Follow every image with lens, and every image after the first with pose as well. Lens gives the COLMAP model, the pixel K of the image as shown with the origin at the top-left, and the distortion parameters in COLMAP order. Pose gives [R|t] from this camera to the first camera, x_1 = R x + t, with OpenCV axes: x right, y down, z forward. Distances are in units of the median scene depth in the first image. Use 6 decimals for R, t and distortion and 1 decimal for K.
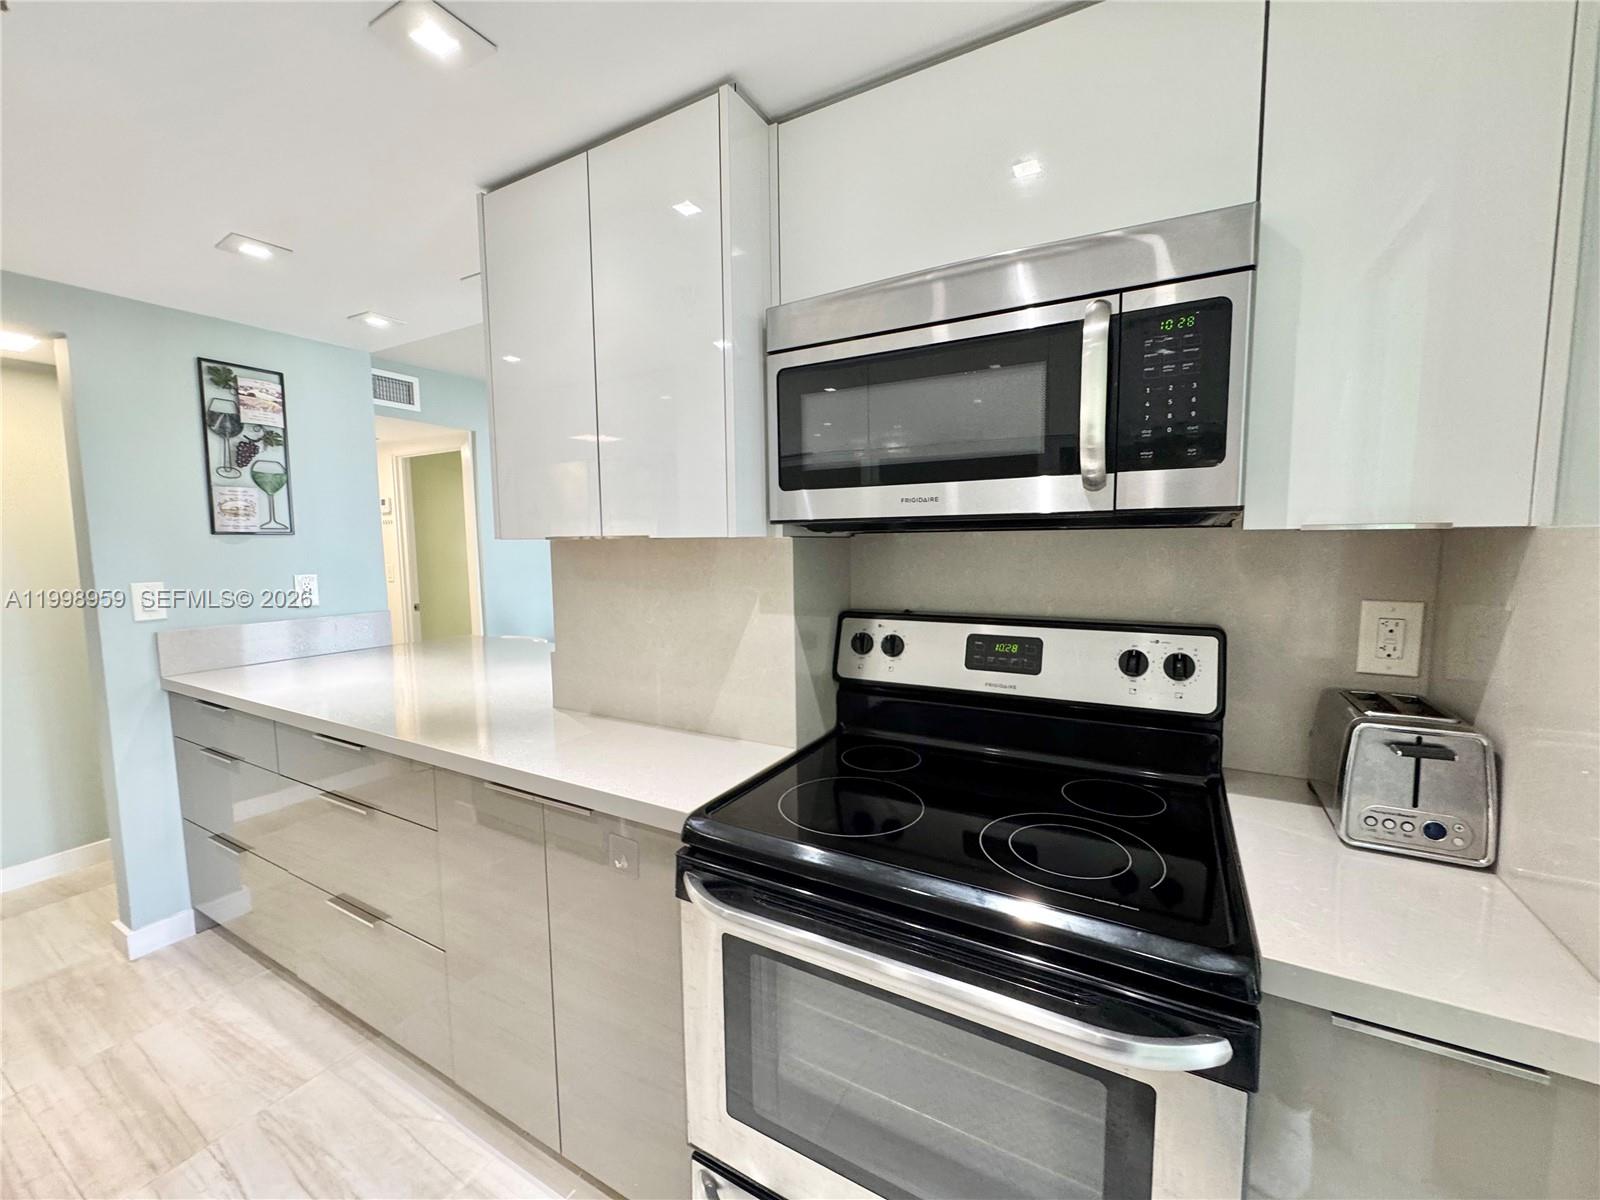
lens RADIAL K [[643.7, 0, 796.5], [0, 643.7, 595.8], [0, 0, 1]] dist [-0.003141, 0.000081]
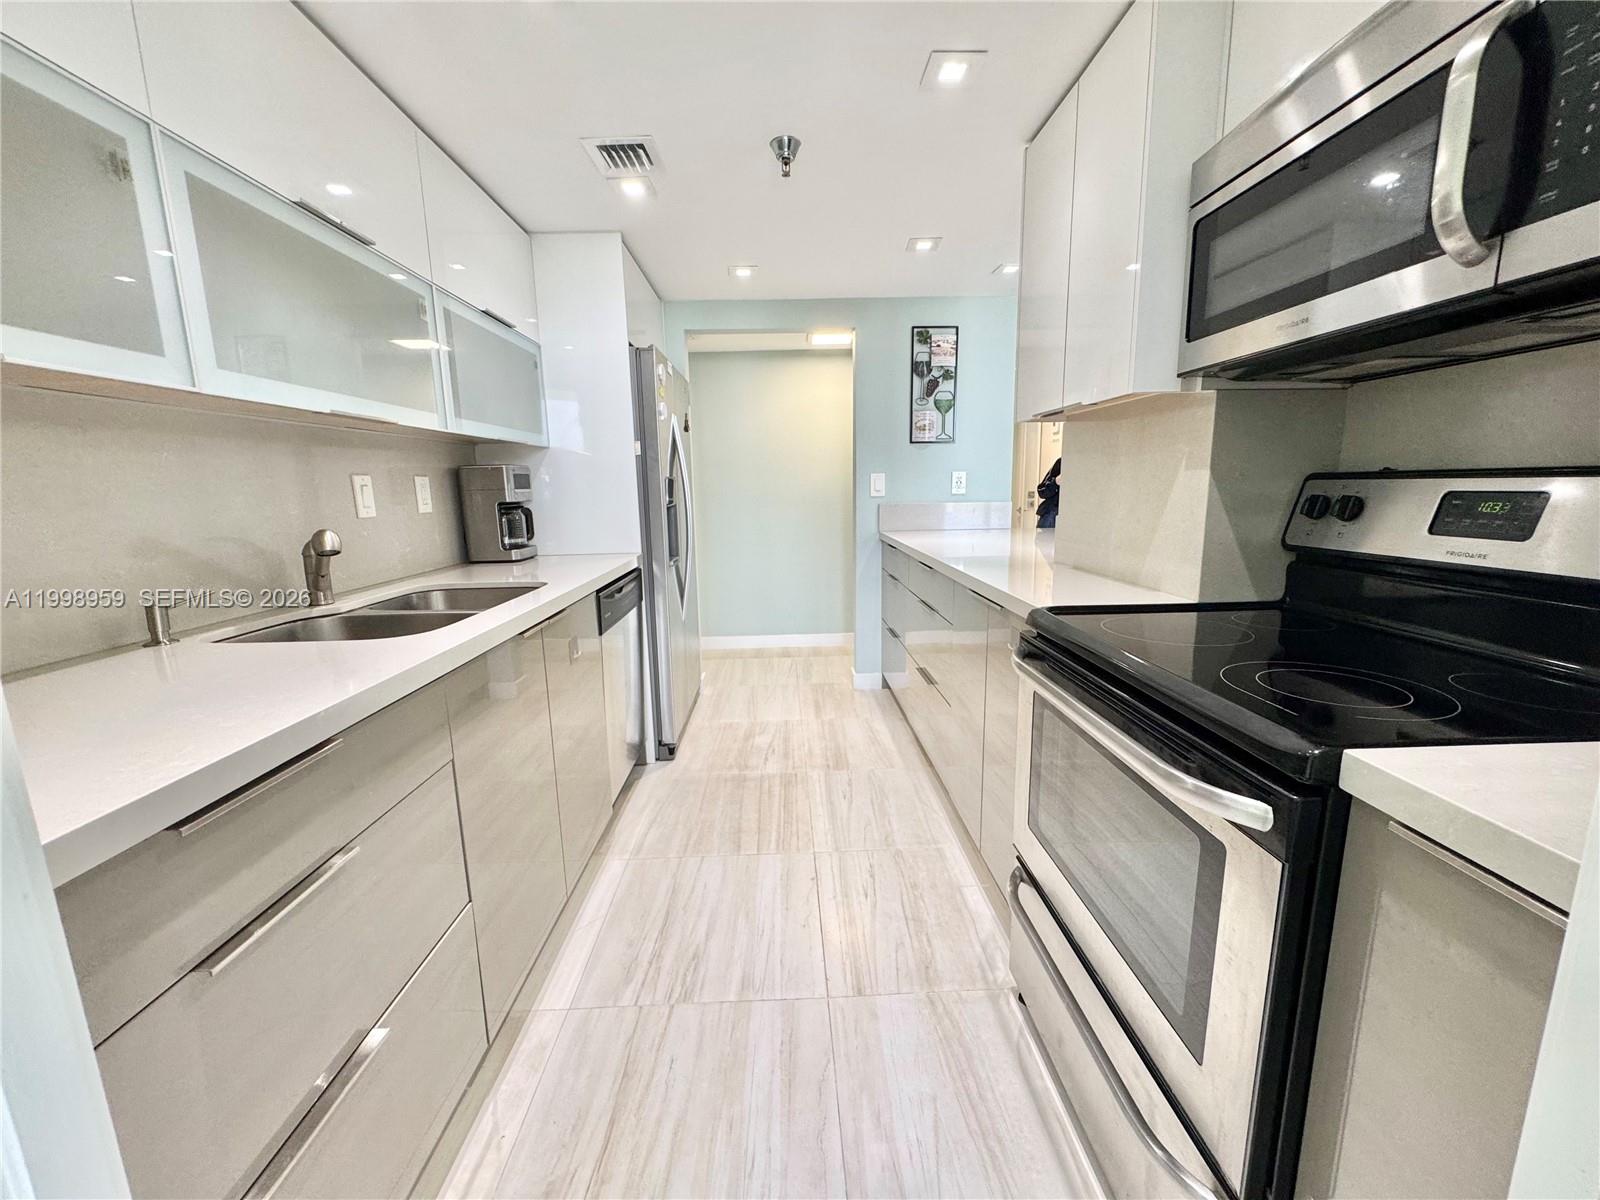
lens RADIAL K [[643.7, 0, 800.1], [0, 643.7, 604.7], [0, 0, 1]] dist [-0.003141, 0.000081]
pose [[0.516979, 0.158797, -0.841140, 0.336050], [-0.067666, 0.987148, 0.144773, 0.084826], [0.853319, -0.017928, 0.521081, -0.053379]]
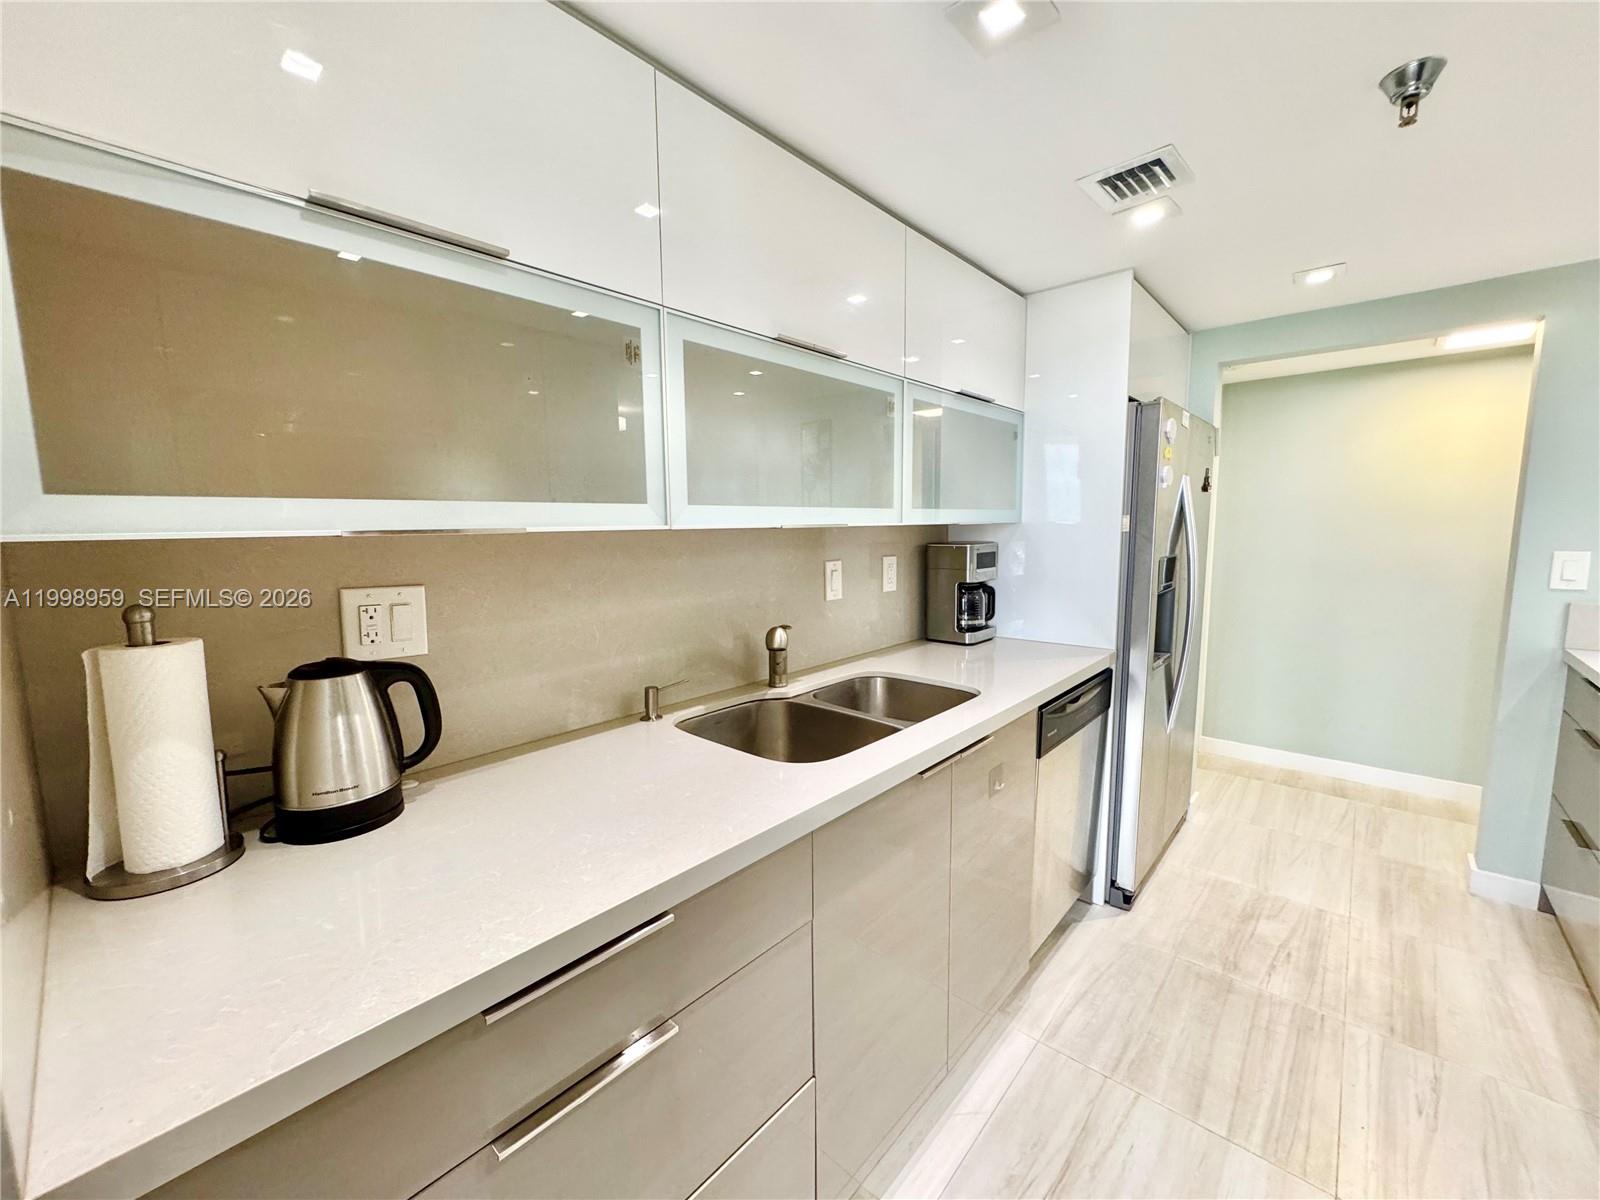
lens RADIAL K [[643.7, 0, 798.3], [0, 643.7, 601.9], [0, 0, 1]] dist [-0.003141, 0.000081]
pose [[-0.208942, 0.135679, -0.968470, 0.192357], [-0.075129, 0.985175, 0.154228, -0.006222], [0.975038, 0.104985, -0.195651, 0.036654]]
